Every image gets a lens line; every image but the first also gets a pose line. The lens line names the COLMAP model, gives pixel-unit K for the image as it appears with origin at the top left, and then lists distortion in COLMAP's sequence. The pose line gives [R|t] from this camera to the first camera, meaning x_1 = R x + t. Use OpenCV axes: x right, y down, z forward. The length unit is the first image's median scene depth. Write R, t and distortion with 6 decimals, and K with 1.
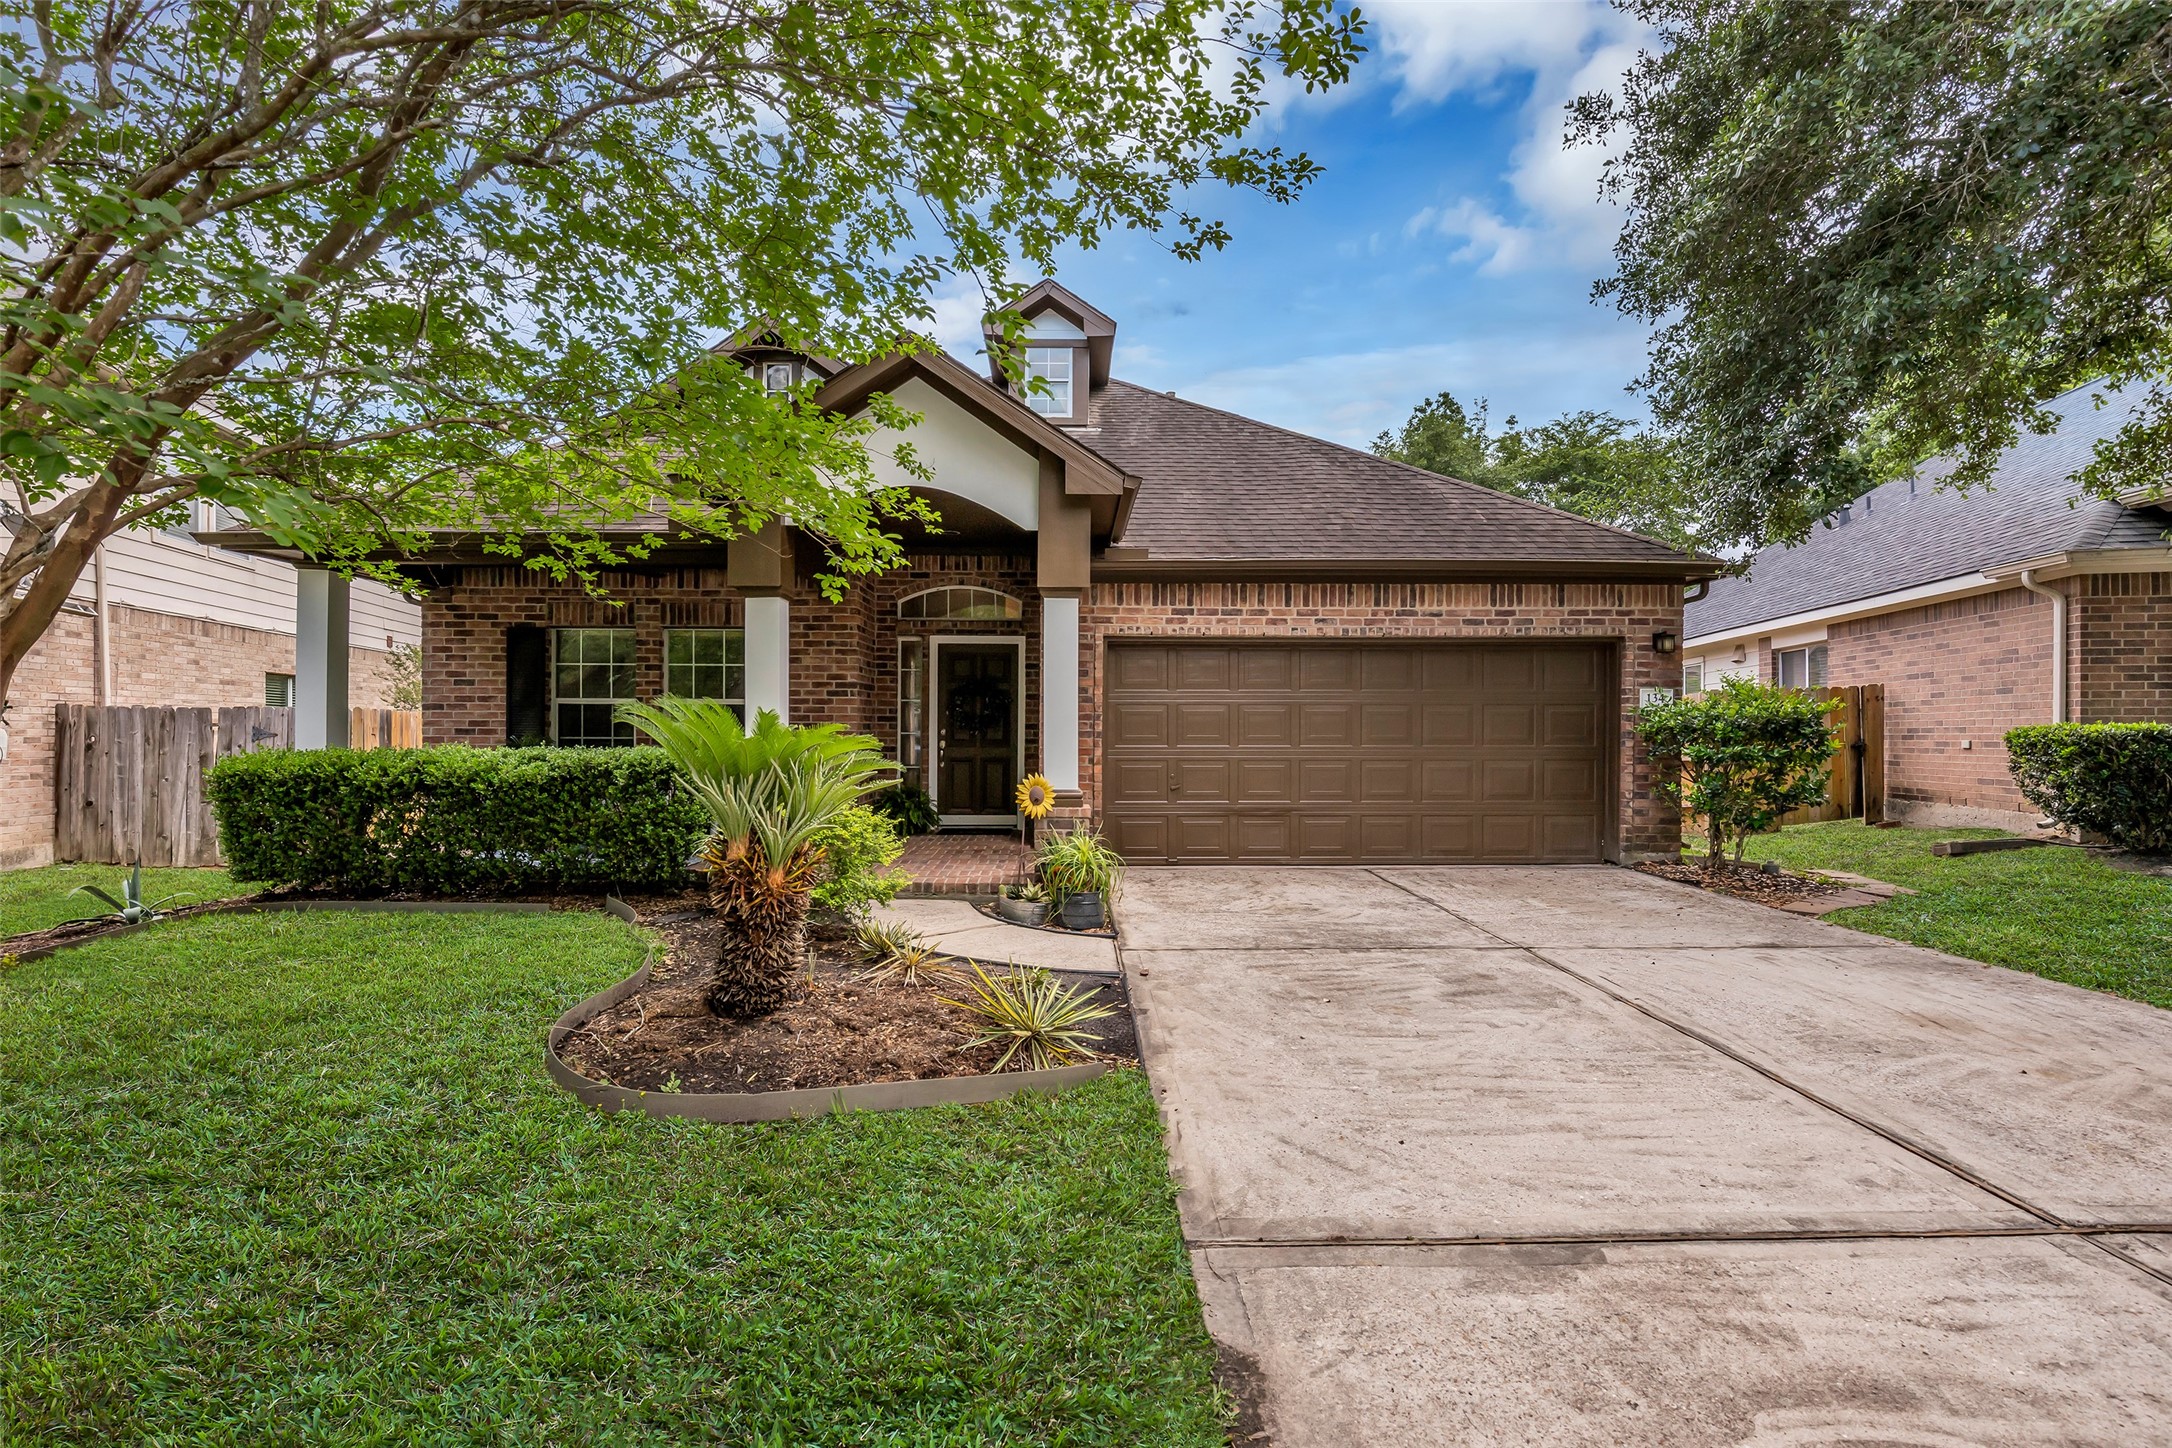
lens RADIAL K [[1002.2, 0, 1081.7], [0, 1002.2, 728.3], [0, 0, 1]] dist [-0.019664, 0.006953]
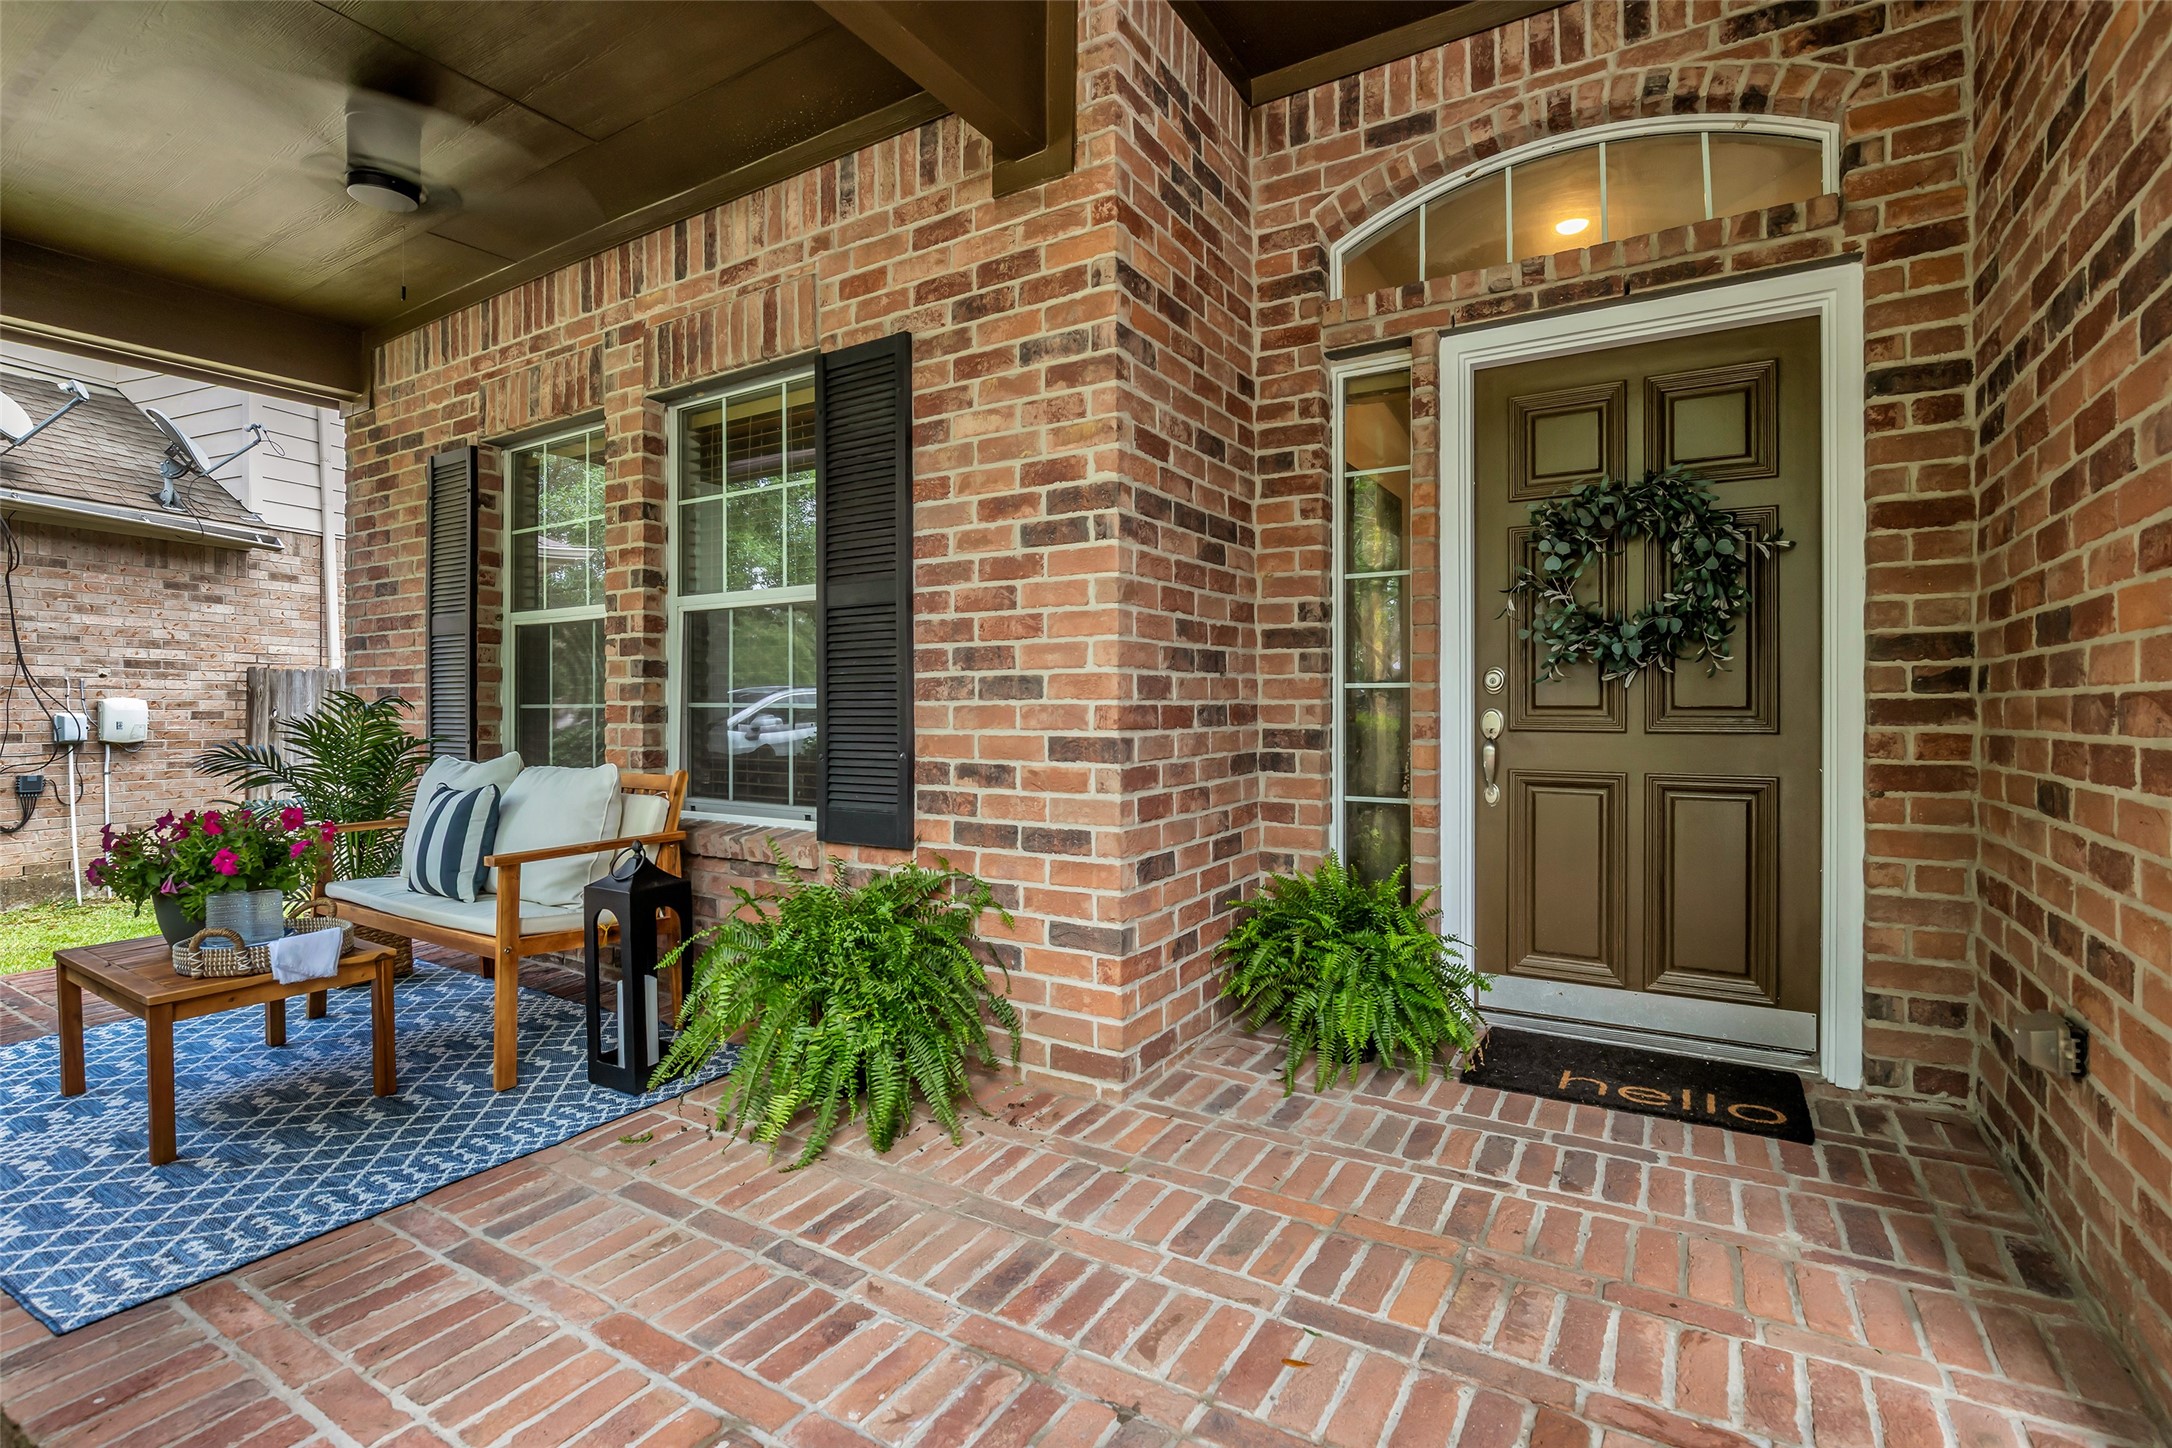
lens RADIAL K [[1002.2, 0, 1081.7], [0, 1002.2, 728.3], [0, 0, 1]] dist [-0.019664, 0.006953]
pose [[0.843624, 0.005001, -0.536911, -0.093383], [0.008657, 0.999700, 0.022914, 0.011407], [0.536865, -0.023979, 0.843327, 0.775952]]
